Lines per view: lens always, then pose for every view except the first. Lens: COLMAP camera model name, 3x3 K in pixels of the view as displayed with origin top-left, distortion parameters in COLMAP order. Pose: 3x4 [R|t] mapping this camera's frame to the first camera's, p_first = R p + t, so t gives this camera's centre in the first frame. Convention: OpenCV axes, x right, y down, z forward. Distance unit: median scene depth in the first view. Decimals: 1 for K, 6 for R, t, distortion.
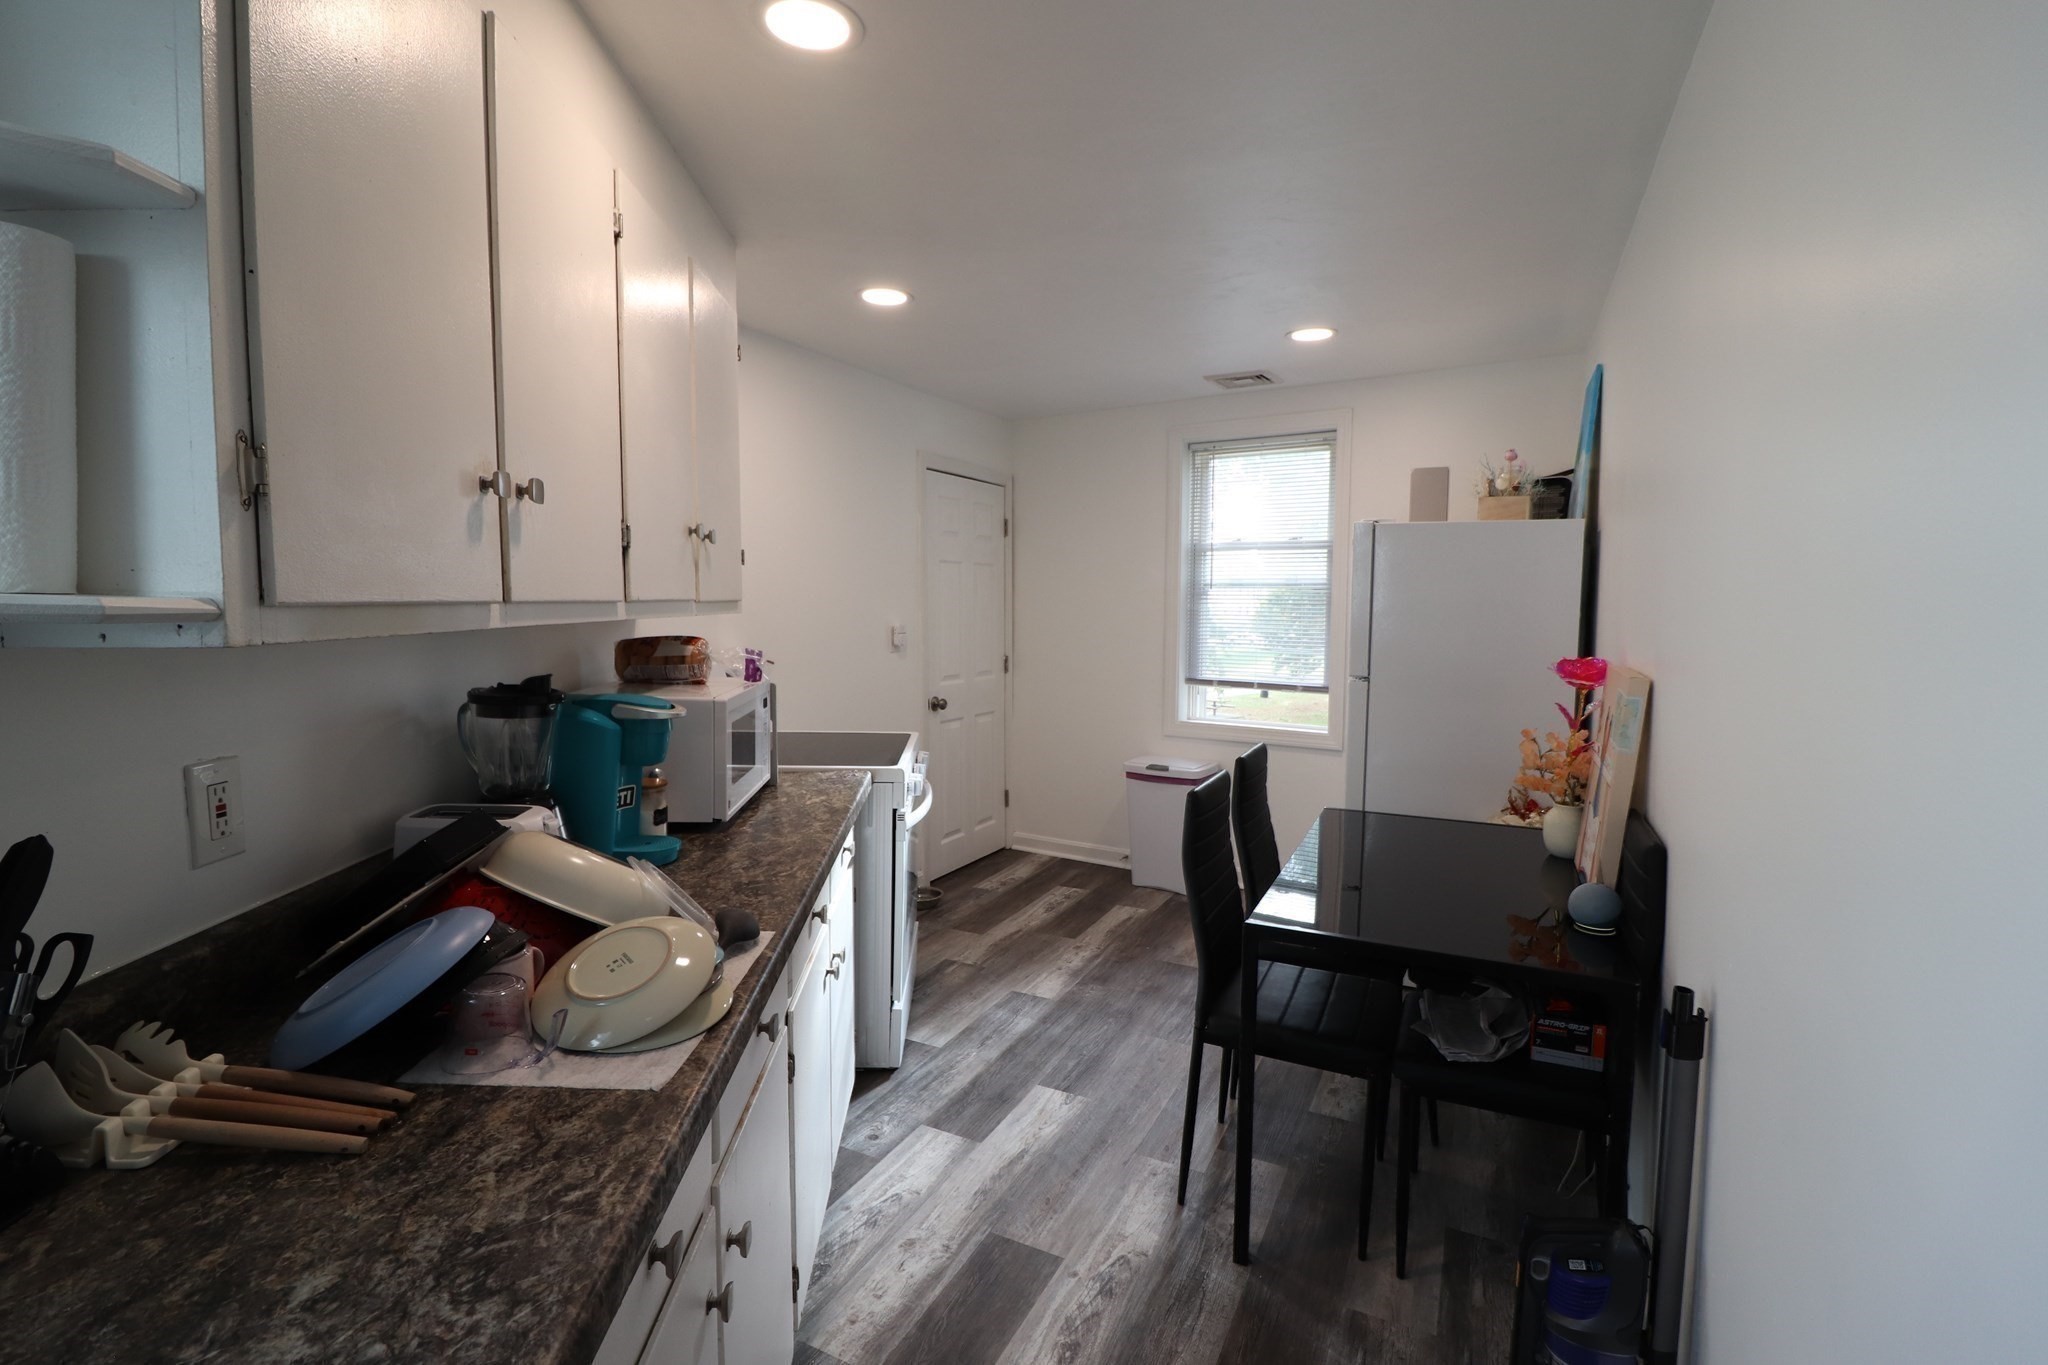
lens RADIAL K [[952.8, 0, 1019.4], [0, 952.8, 671.1], [0, 0, 1]] dist [0.002135, -0.015779]
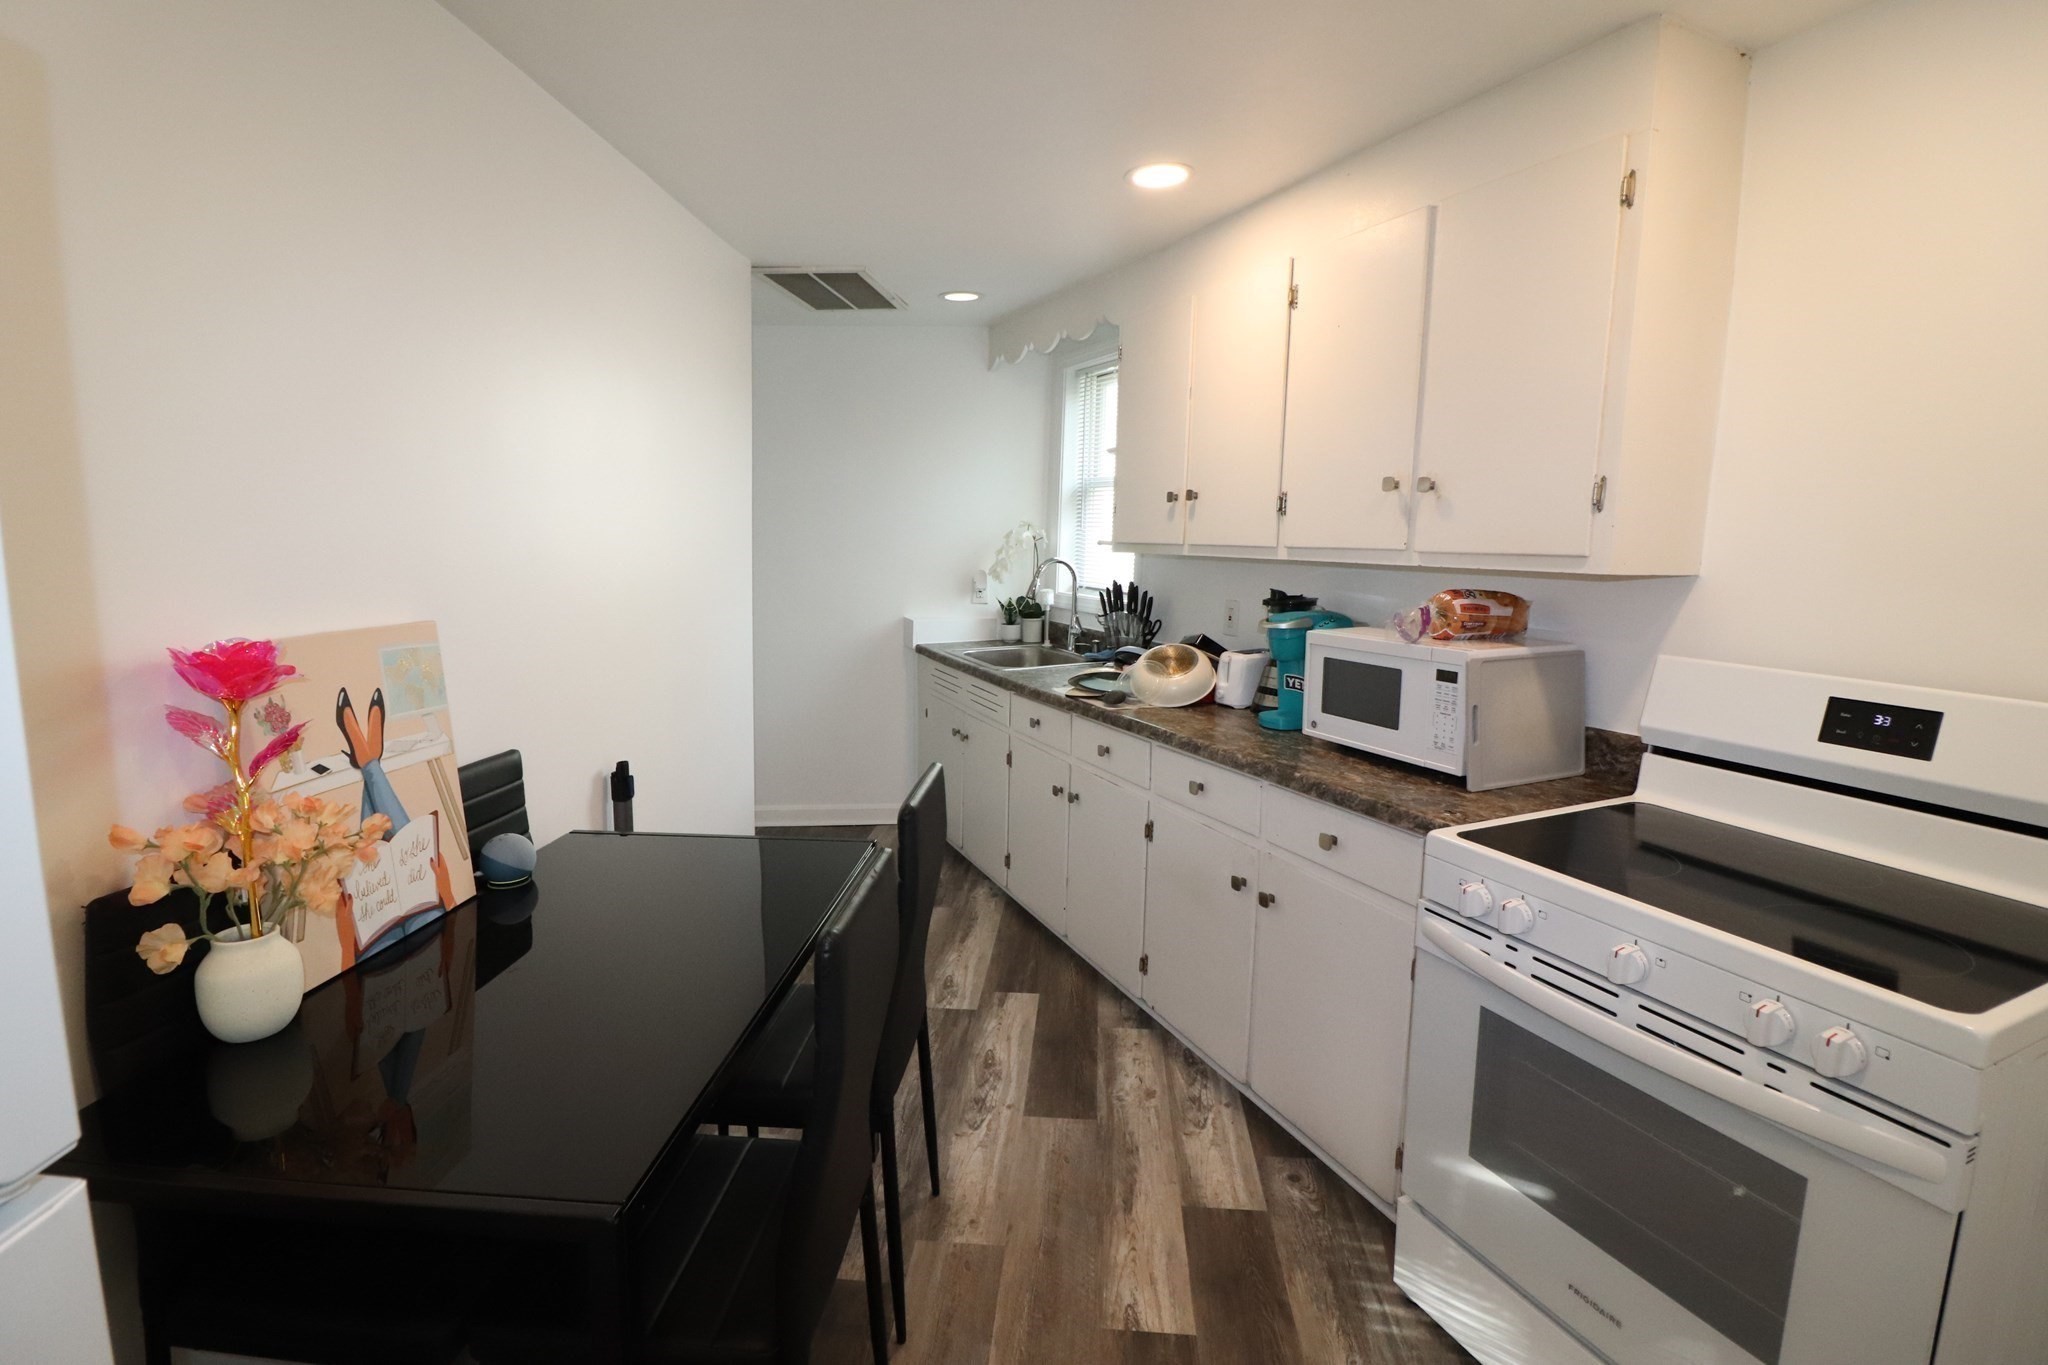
lens RADIAL K [[952.8, 0, 1019.4], [0, 952.8, 671.1], [0, 0, 1]] dist [0.002135, -0.015779]
pose [[-0.929941, 0.033746, -0.366158, 0.414168], [-0.048635, 0.975744, 0.213445, -0.139995], [0.364479, 0.216299, -0.905743, 1.750213]]
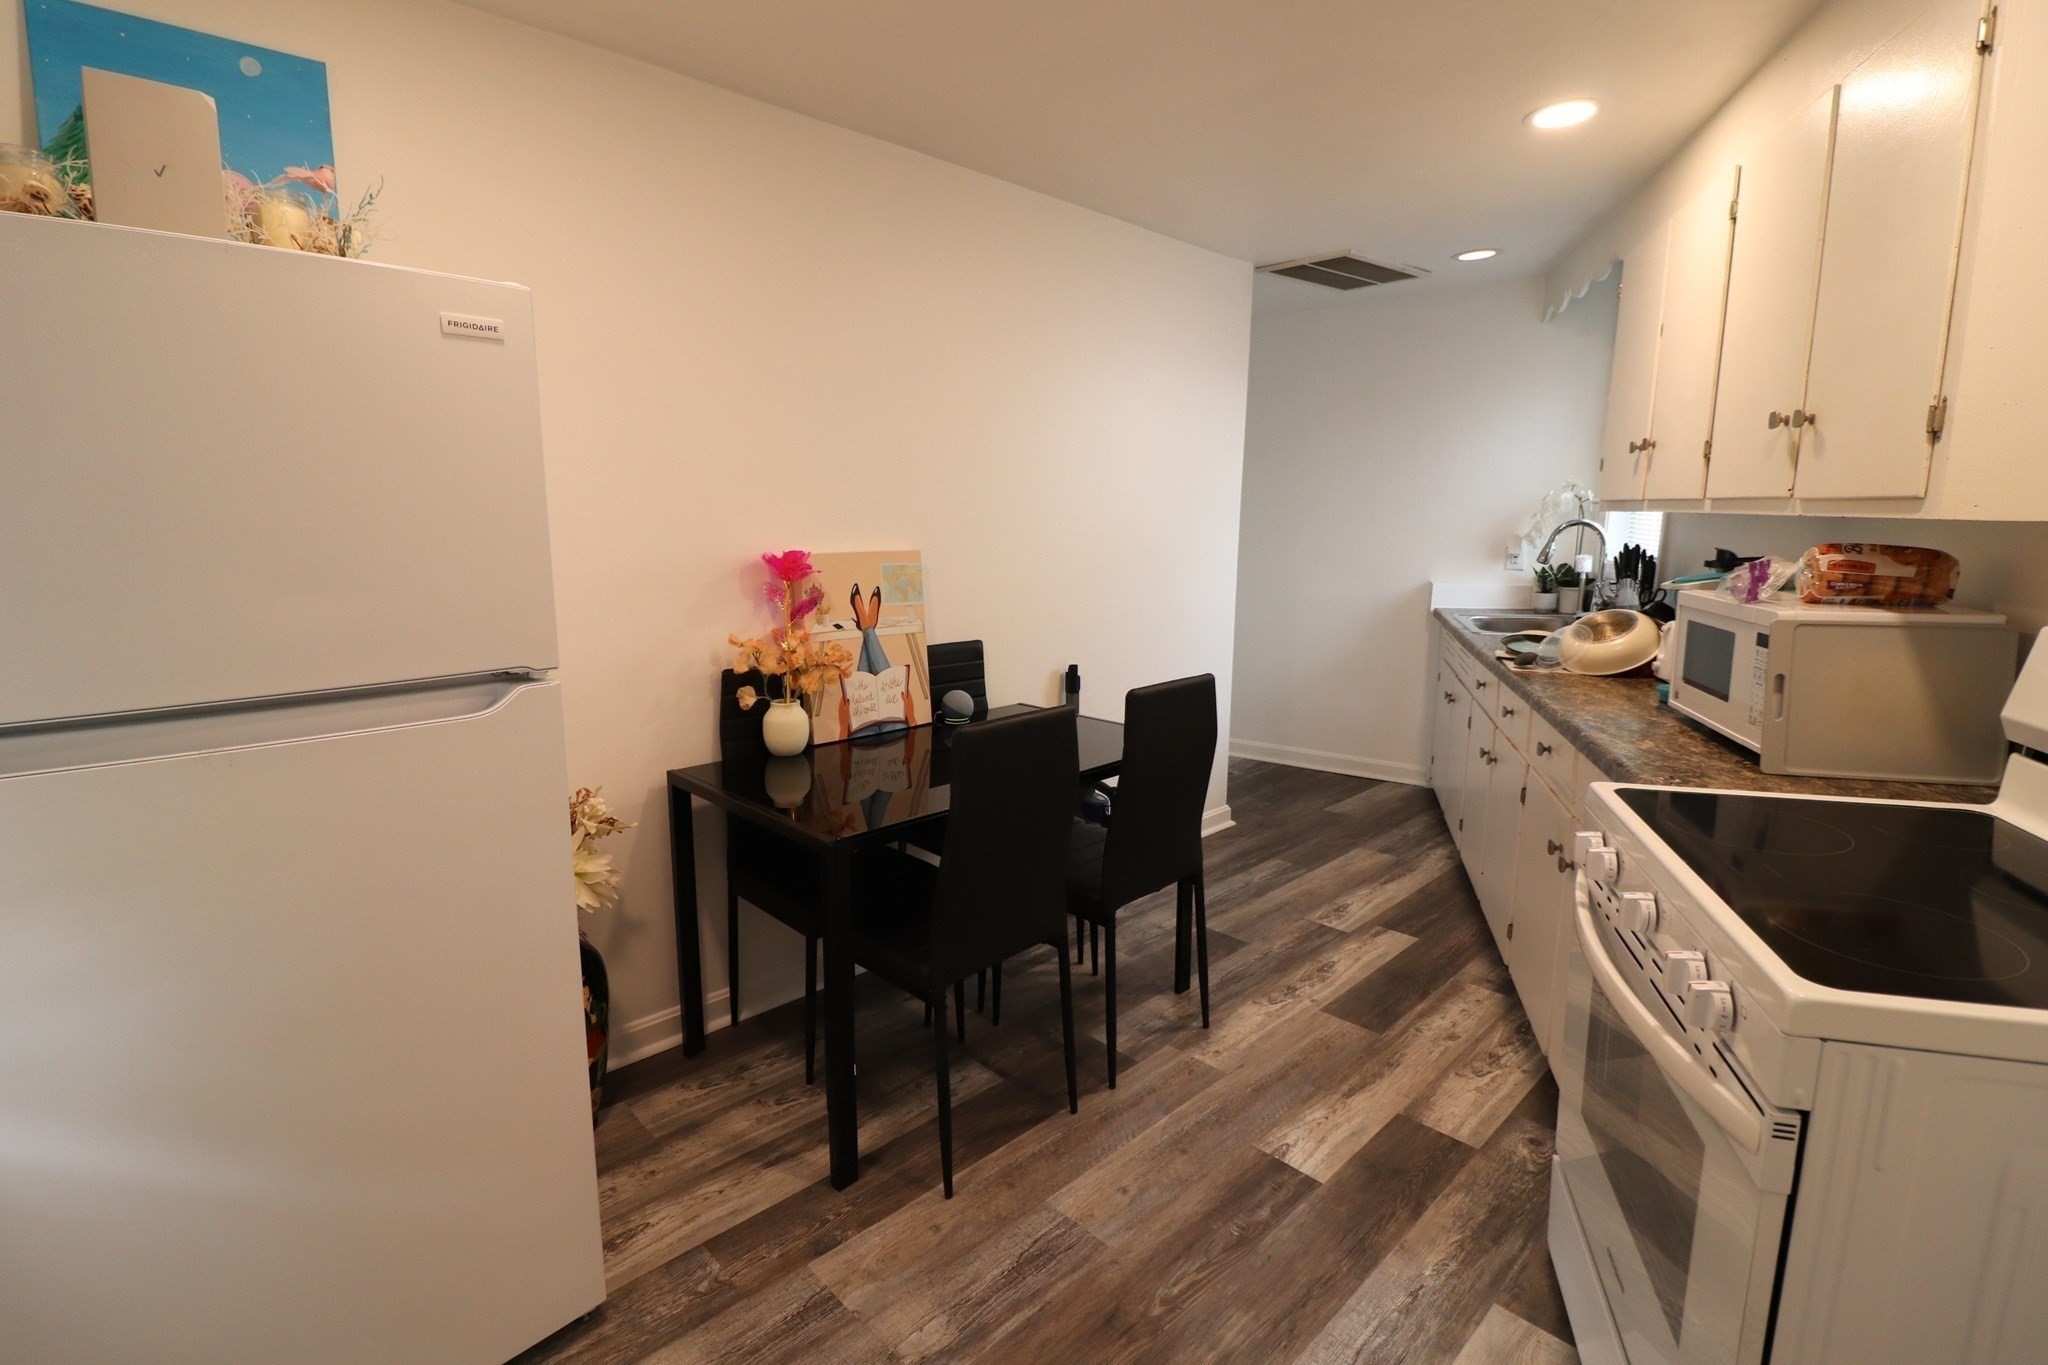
lens RADIAL K [[952.8, 0, 1019.4], [0, 952.8, 671.1], [0, 0, 1]] dist [0.002135, -0.015779]
pose [[-0.938754, -0.062807, 0.338815, 0.018160], [0.024226, 0.968787, 0.246709, -0.145185], [-0.343734, 0.239807, -0.907931, 2.005515]]
